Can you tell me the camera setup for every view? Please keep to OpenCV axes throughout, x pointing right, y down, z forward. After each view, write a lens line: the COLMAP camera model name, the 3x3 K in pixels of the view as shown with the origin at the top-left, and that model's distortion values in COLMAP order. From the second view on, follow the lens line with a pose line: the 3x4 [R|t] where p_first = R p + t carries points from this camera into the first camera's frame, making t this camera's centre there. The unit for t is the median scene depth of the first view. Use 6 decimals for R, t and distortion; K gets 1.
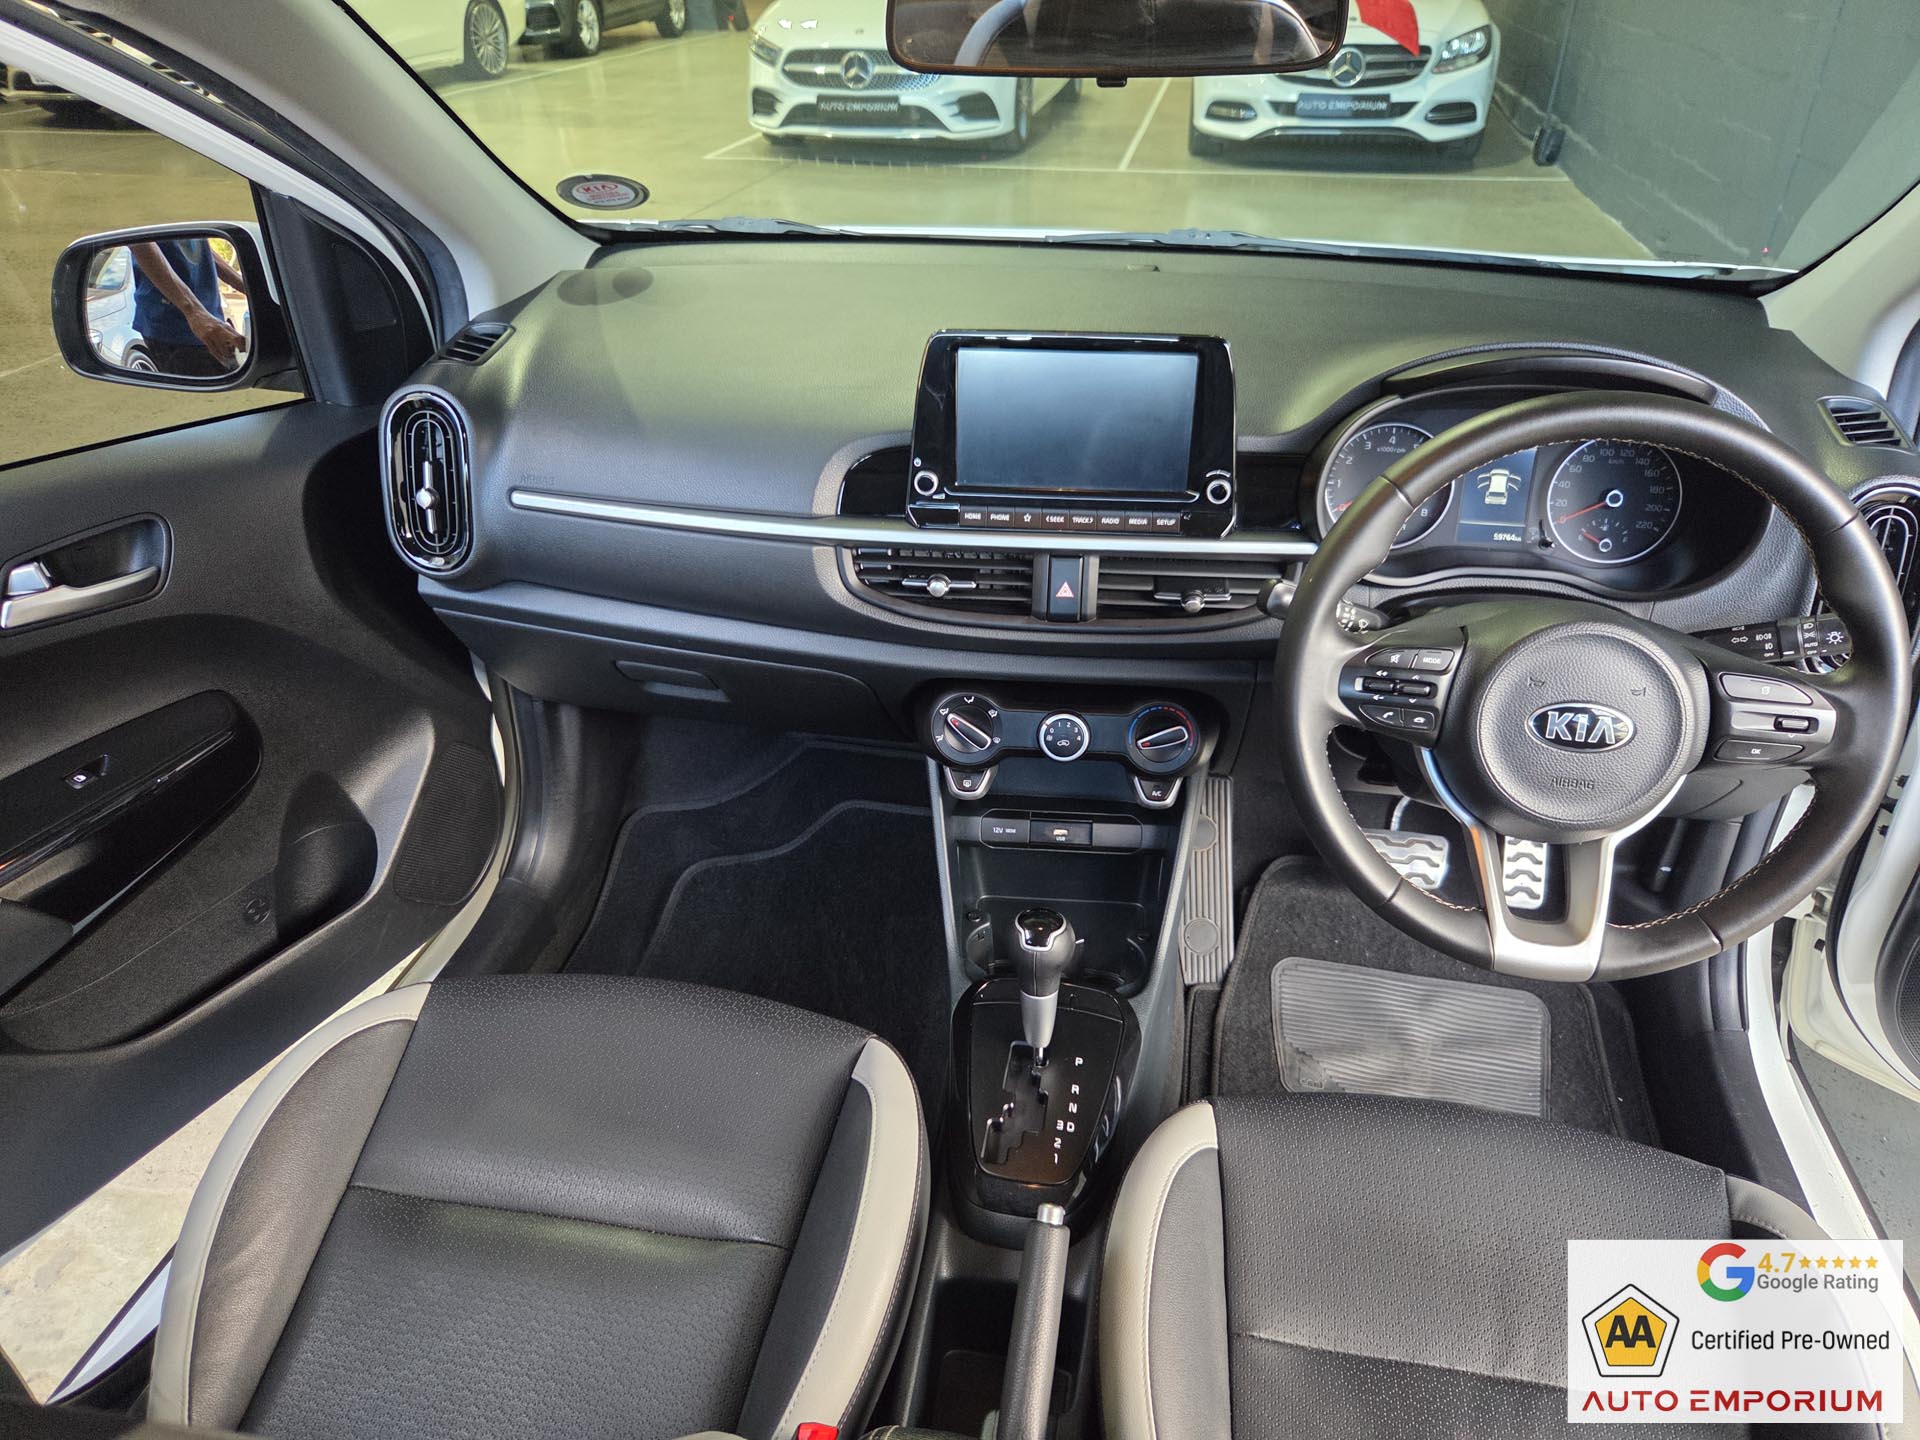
lens RADIAL K [[1298.6, 0, 968.8], [0, 1298.6, 738.1], [0, 0, 1]] dist [0.041738, -0.049650]
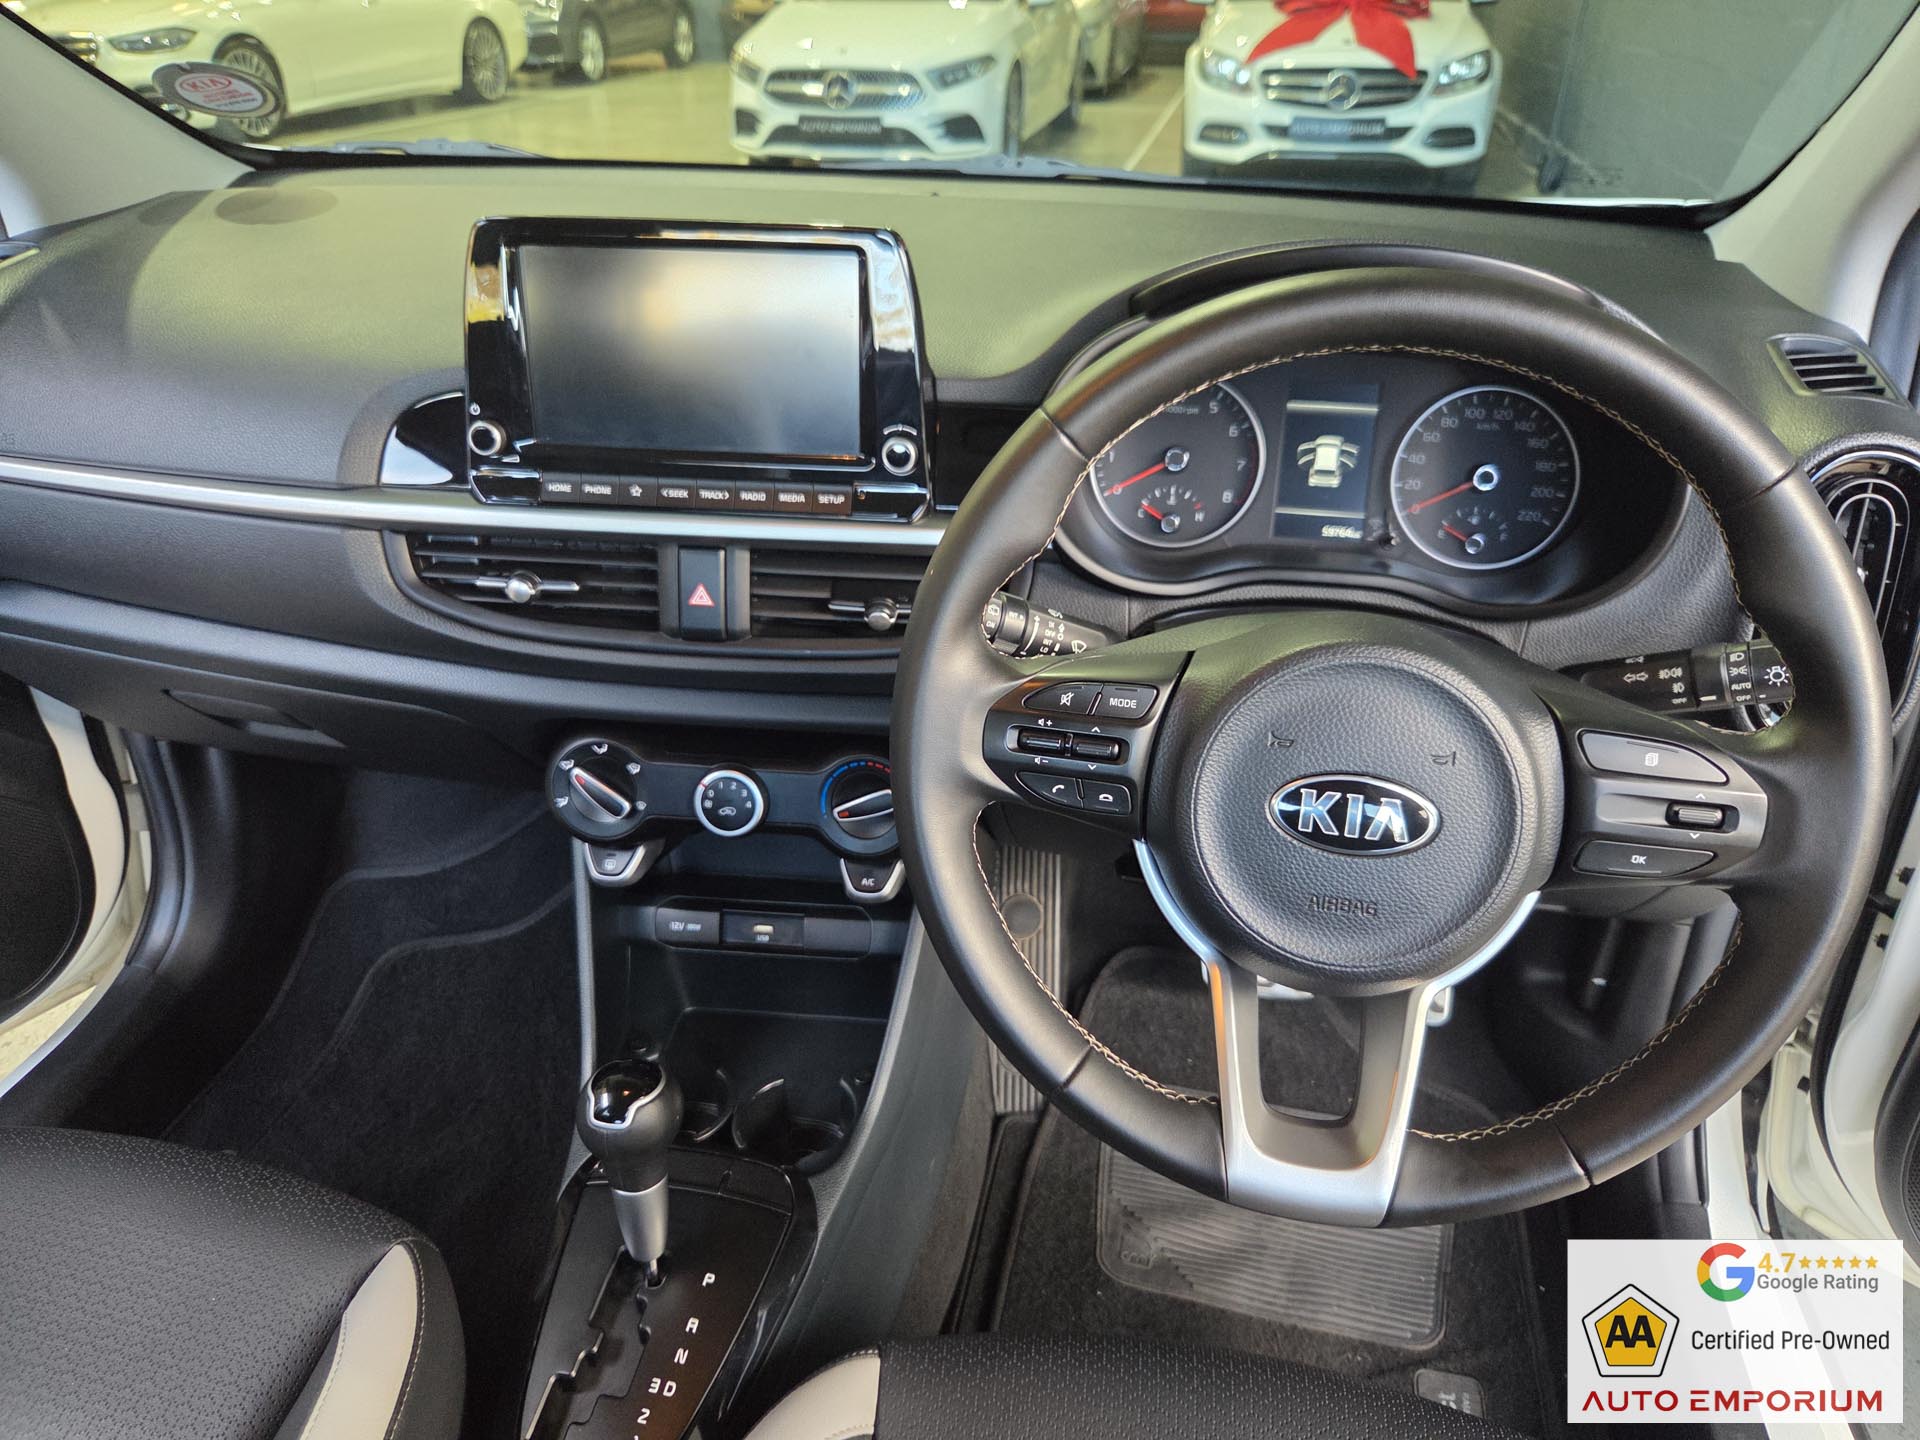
lens RADIAL K [[1314.2, 0, 975.7], [0, 1314.2, 717.3], [0, 0, 1]] dist [0.041258, -0.054921]
pose [[0.999898, 0.012395, -0.007164, 0.214137], [-0.012693, 0.998987, -0.043170, -0.018253], [0.006622, 0.043256, 0.999042, 0.275448]]
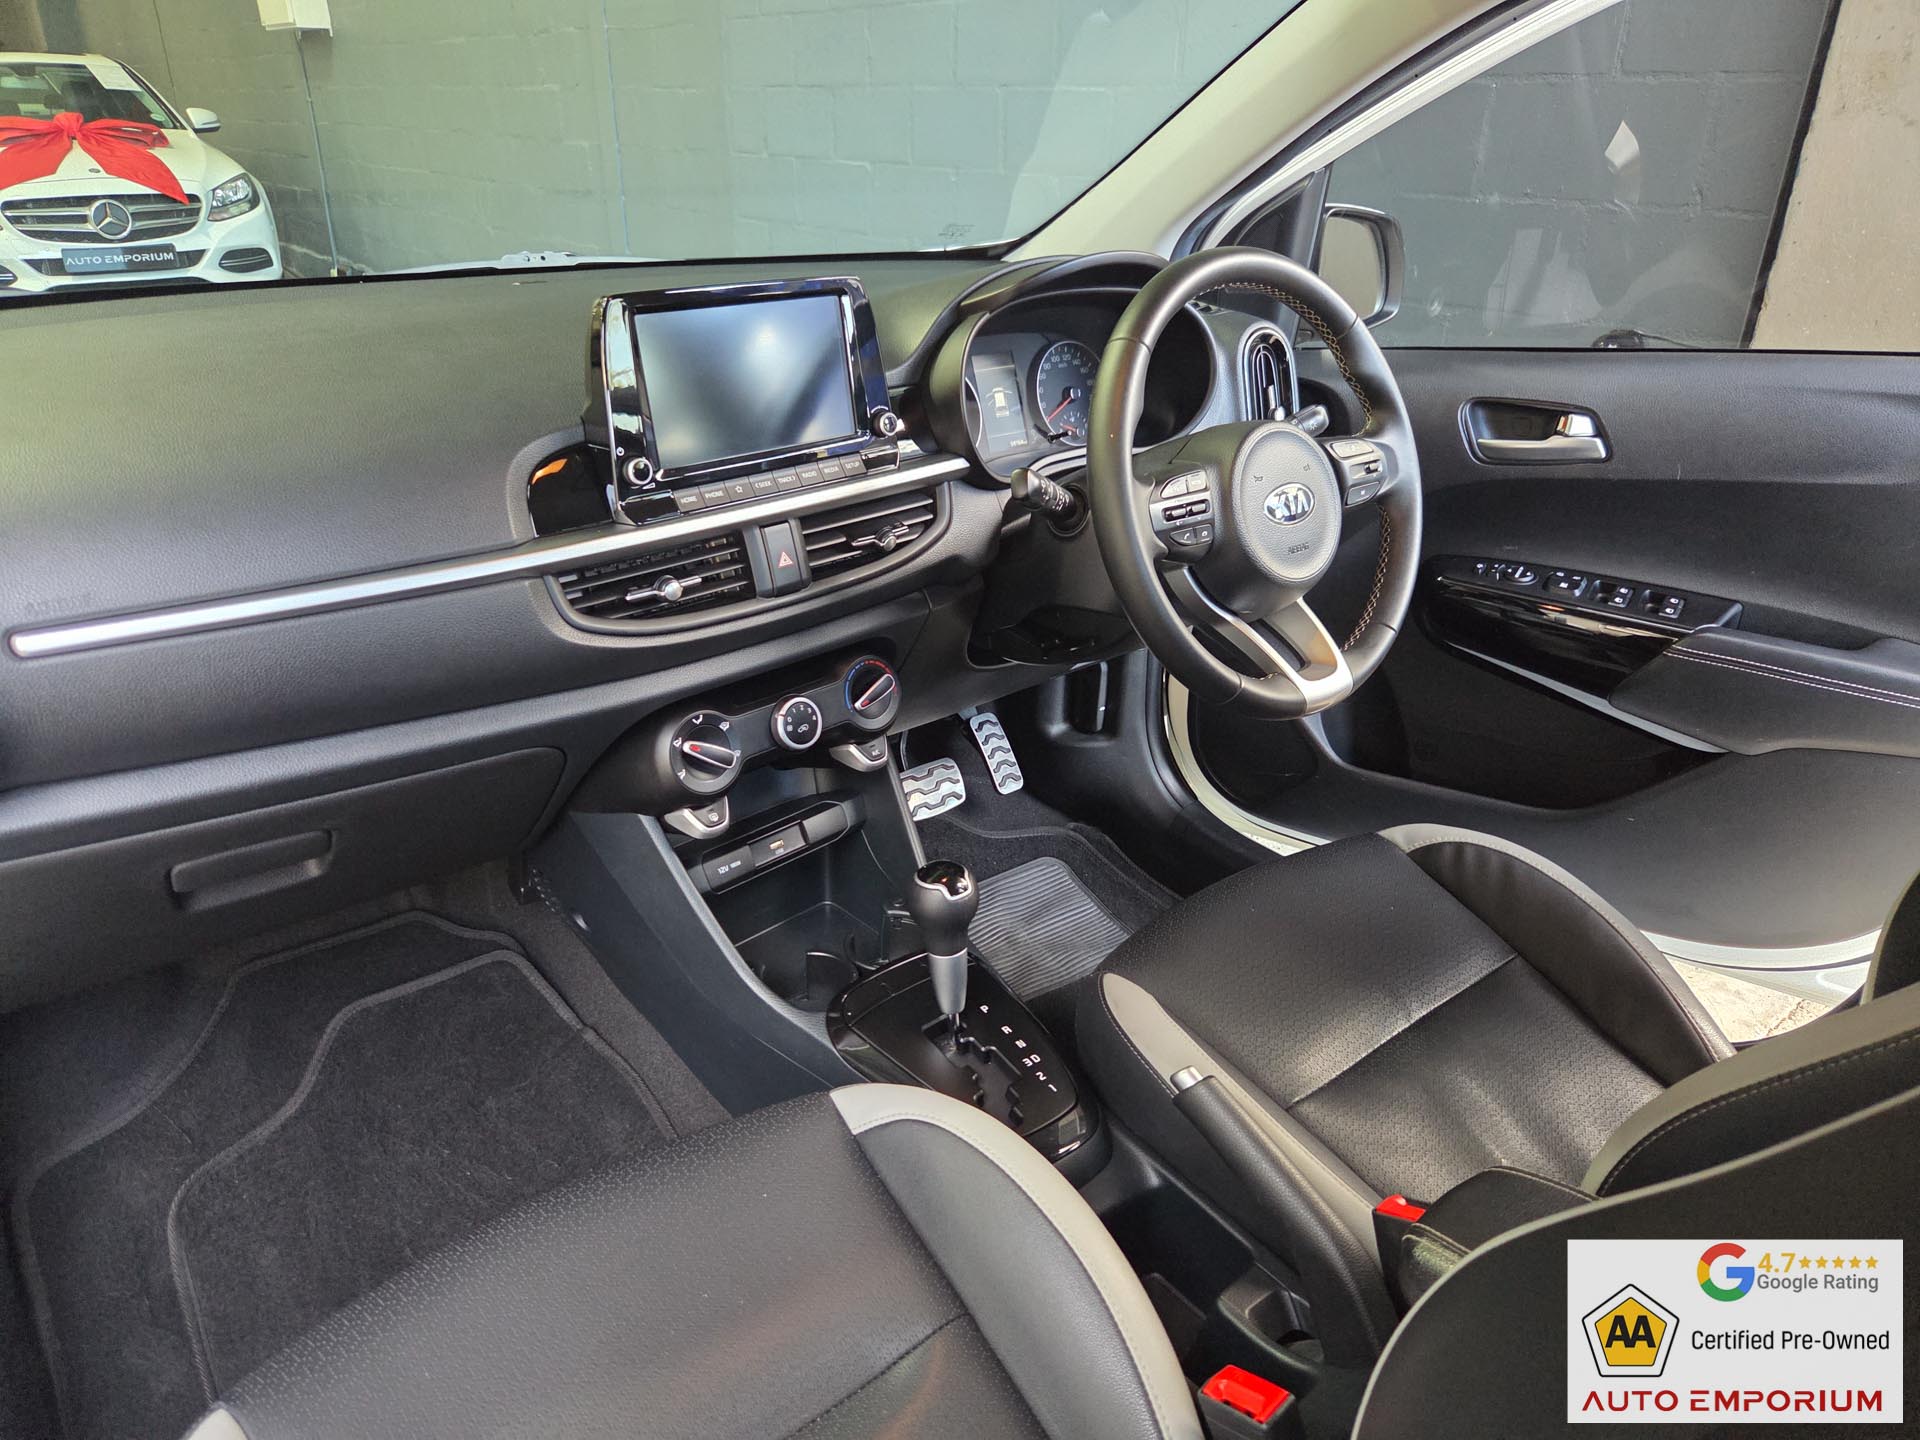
lens RADIAL K [[1288.1, 0, 966.3], [0, 1288.1, 726.0], [0, 0, 1]] dist [0.052189, -0.044388]
pose [[0.646193, -0.317630, 0.693935, -0.494185], [0.393681, 0.917692, 0.053452, -0.001035], [-0.653797, 0.238649, 0.718050, 0.255697]]
